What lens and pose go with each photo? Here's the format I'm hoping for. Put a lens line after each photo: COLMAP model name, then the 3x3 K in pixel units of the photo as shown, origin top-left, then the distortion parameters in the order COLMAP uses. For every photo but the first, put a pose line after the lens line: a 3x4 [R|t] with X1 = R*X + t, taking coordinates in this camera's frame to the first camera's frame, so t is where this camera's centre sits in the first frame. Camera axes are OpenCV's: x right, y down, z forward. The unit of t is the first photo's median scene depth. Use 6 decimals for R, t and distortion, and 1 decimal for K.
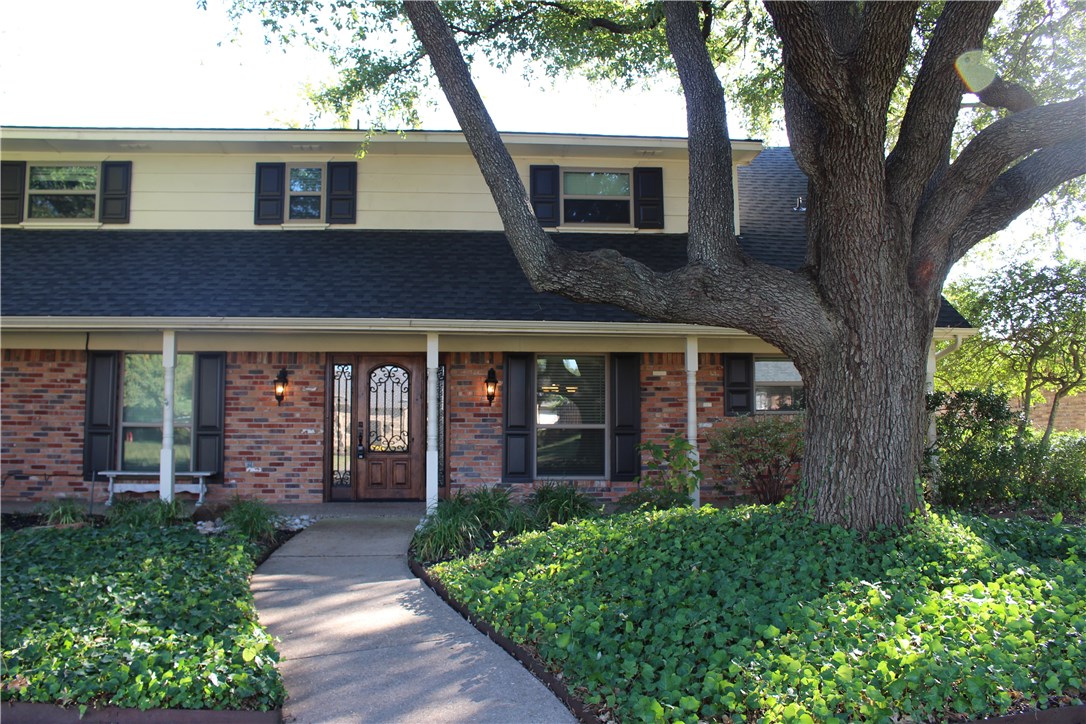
lens RADIAL K [[897.2, 0, 538.5], [0, 897.2, 352.9], [0, 0, 1]] dist [-0.154409, 0.133751]
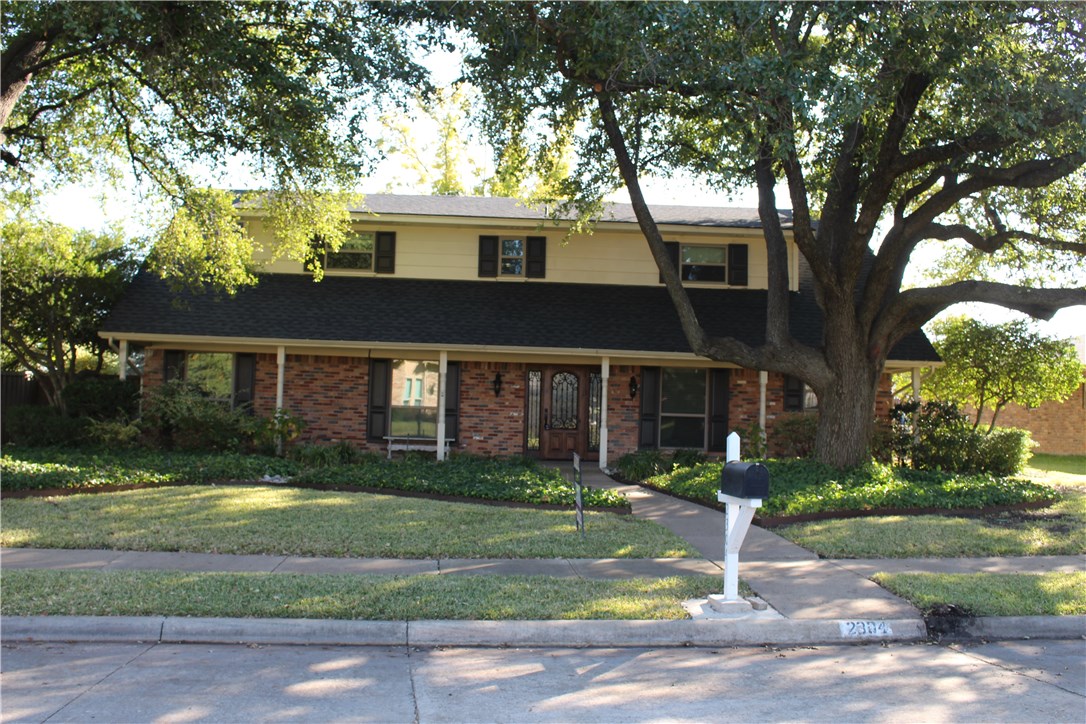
lens RADIAL K [[1053.0, 0, 542.4], [0, 1053.0, 346.3], [0, 0, 1]] dist [-0.121239, 0.001252]
pose [[0.999158, 0.027680, -0.030291, -0.157599], [-0.026967, 0.999355, 0.023714, -0.074077], [0.030928, -0.022877, 0.999260, -0.824854]]
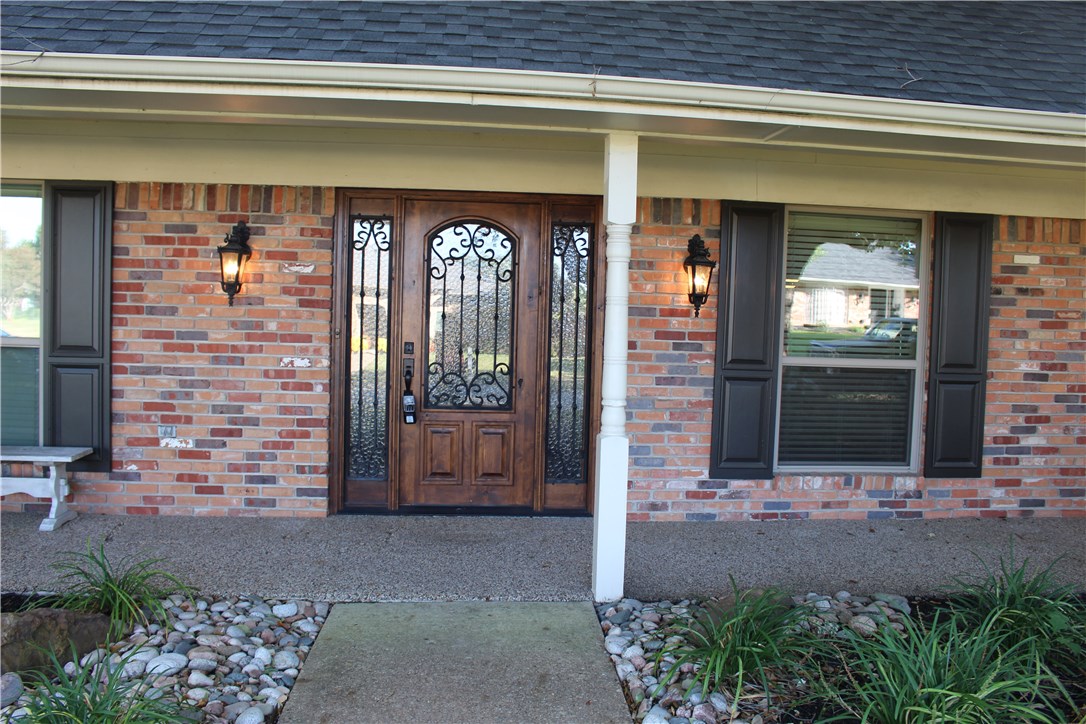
lens RADIAL K [[897.2, 0, 538.5], [0, 897.2, 352.9], [0, 0, 1]] dist [-0.154409, 0.133751]
pose [[0.999539, 0.028889, 0.009318, -0.139254], [-0.029828, 0.991716, 0.124941, 0.023228], [-0.005631, -0.125161, 0.992120, 0.548105]]
